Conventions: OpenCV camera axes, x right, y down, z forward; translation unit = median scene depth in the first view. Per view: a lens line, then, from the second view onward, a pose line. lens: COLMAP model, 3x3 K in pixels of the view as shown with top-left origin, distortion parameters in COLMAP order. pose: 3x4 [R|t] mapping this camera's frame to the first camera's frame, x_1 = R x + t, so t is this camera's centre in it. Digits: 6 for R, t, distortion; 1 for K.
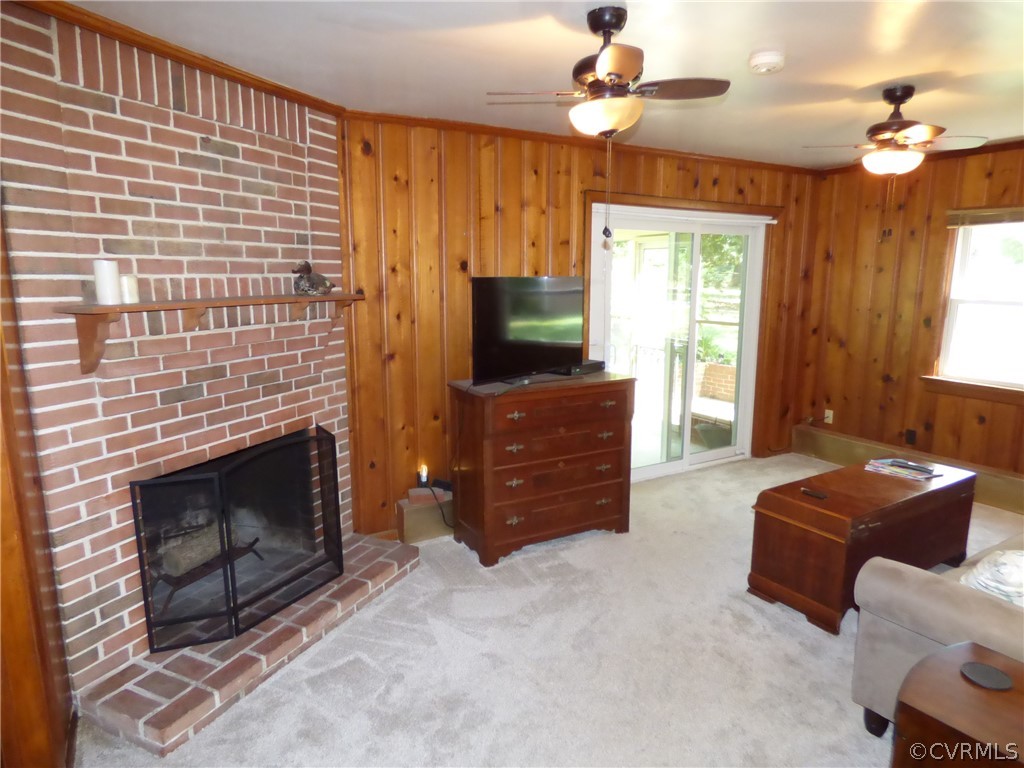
lens RADIAL K [[626.4, 0, 513.6], [0, 626.4, 382.9], [0, 0, 1]] dist [-0.007539, -0.010684]
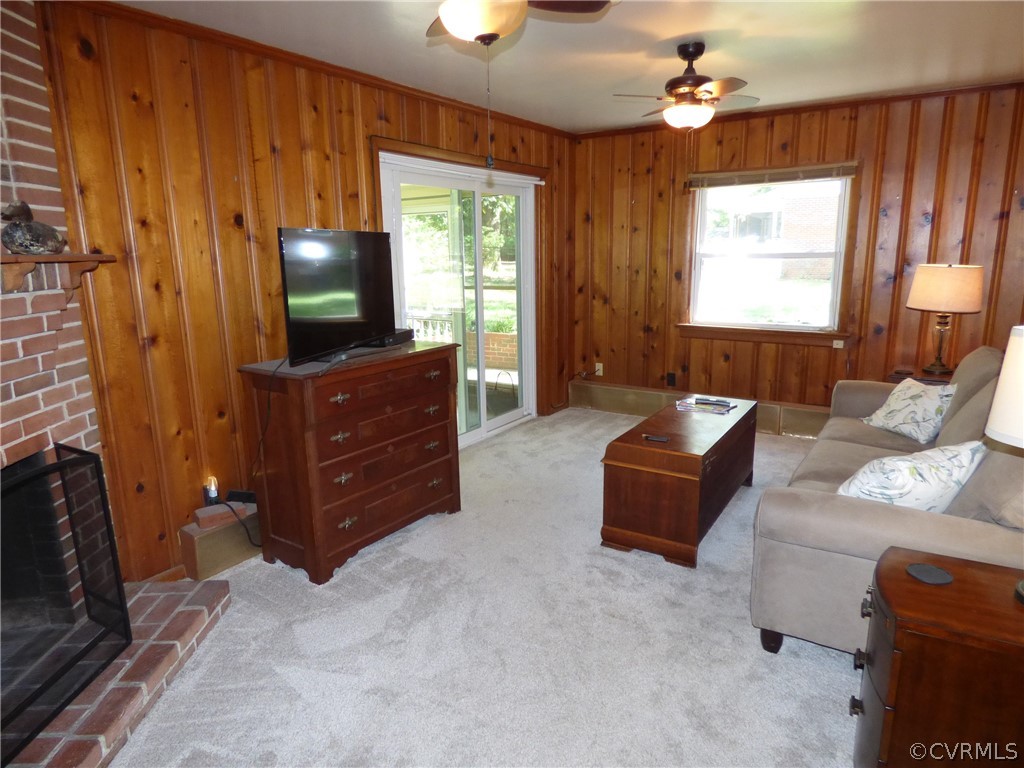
lens RADIAL K [[628.1, 0, 512.9], [0, 628.1, 381.5], [0, 0, 1]] dist [-0.005016, 0.000758]
pose [[0.899235, -0.105347, 0.424592, -0.133771], [0.091738, 0.994402, 0.052433, 0.007261], [-0.427739, -0.008199, 0.903865, 0.139808]]
